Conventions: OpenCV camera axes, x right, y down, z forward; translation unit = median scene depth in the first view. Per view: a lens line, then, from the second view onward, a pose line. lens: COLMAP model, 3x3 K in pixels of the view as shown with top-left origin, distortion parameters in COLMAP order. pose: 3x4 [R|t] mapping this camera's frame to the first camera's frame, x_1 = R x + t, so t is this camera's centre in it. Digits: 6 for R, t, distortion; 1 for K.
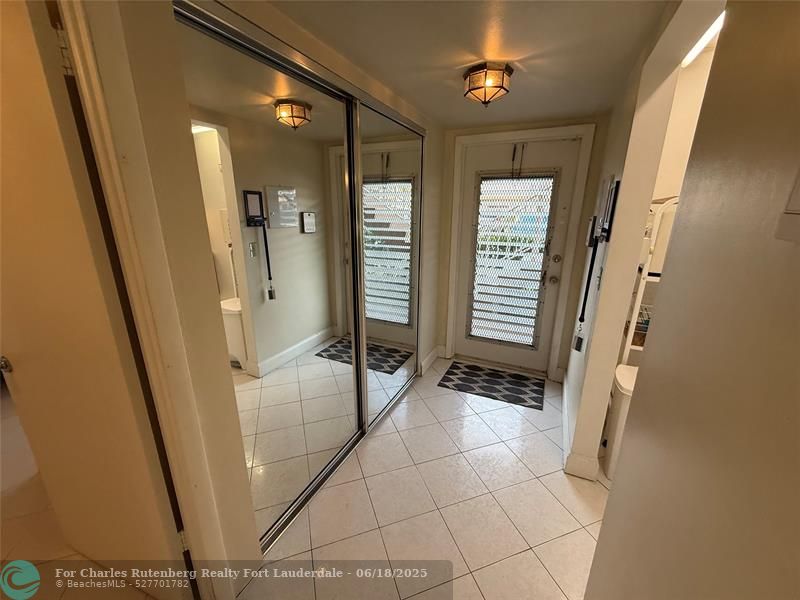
lens RADIAL K [[318.7, 0, 399.6], [0, 318.7, 301.4], [0, 0, 1]] dist [0.000450, 0.000498]
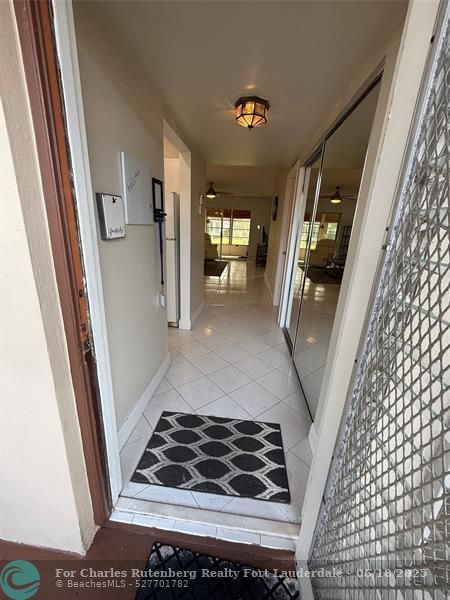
lens RADIAL K [[239.0, 0, 224.1], [0, 239.0, 299.4], [0, 0, 1]] dist [0.000450, 0.000498]
pose [[-0.943390, 0.049887, -0.327913, 0.455131], [-0.139089, 0.838002, 0.527642, -0.301402], [0.301115, 0.543382, -0.783624, 1.320337]]
